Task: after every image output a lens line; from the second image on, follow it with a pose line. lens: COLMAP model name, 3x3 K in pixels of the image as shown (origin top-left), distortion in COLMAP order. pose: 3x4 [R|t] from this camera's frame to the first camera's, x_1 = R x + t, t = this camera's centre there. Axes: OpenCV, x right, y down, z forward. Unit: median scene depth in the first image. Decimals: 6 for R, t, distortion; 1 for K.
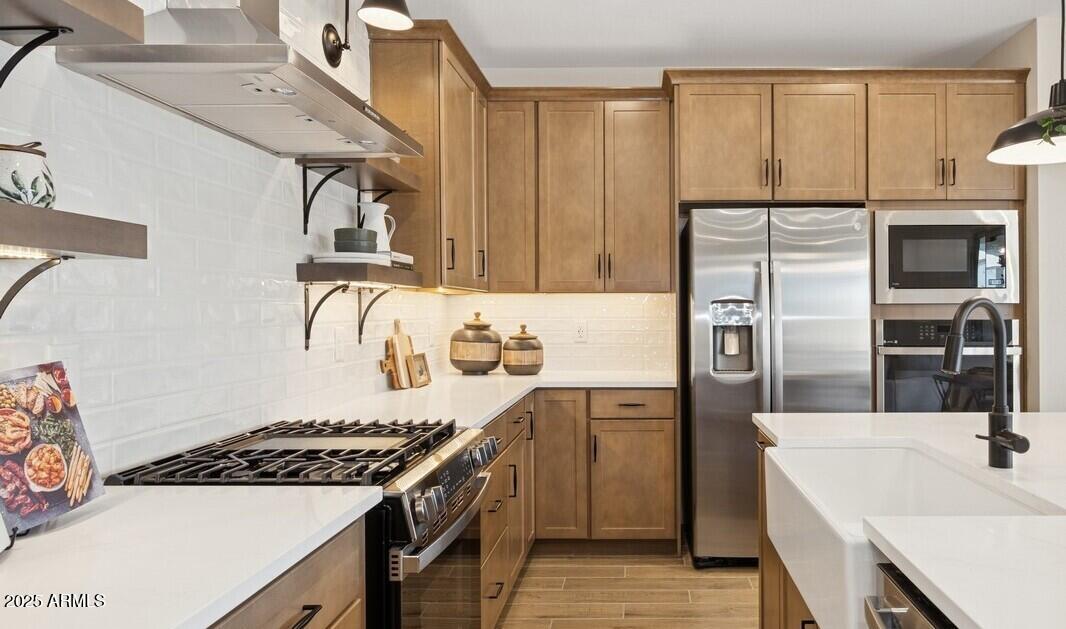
lens RADIAL K [[674.2, 0, 533.0], [0, 674.2, 314.5], [0, 0, 1]] dist [-0.039924, 0.000378]
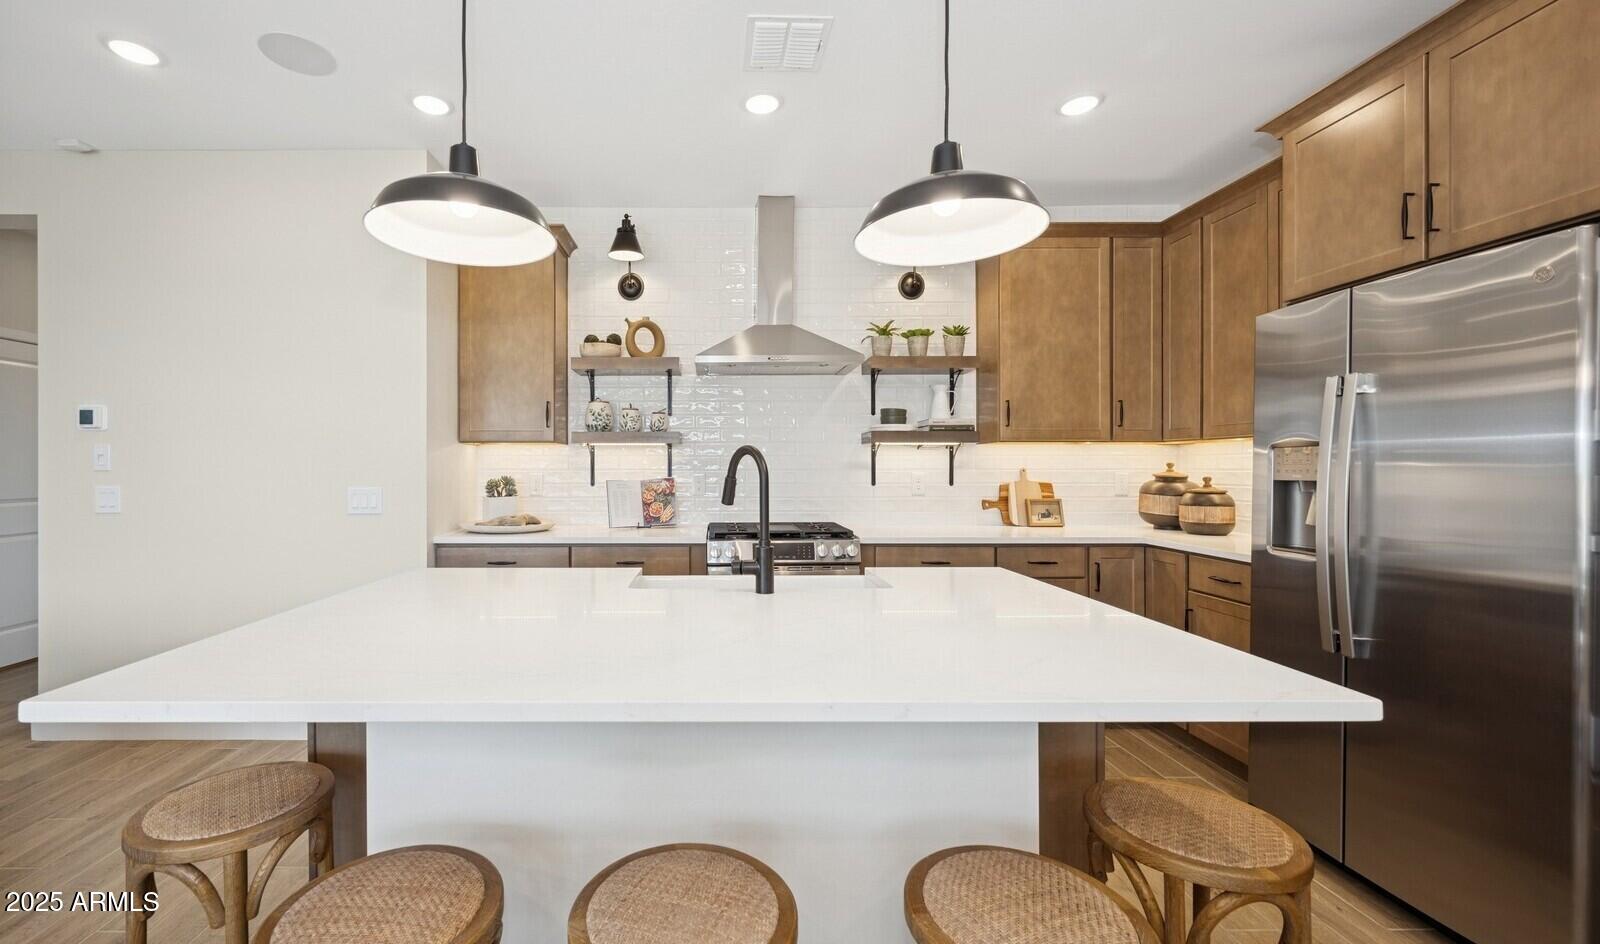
lens RADIAL K [[680.6, 0, 804.2], [0, 680.6, 483.2], [0, 0, 1]] dist [0.002798, 0.000413]
pose [[0.142533, 0.024732, -0.989481, 0.800039], [-0.007398, 0.999686, 0.023921, 0.005993], [0.989762, 0.003911, 0.142671, 0.374377]]
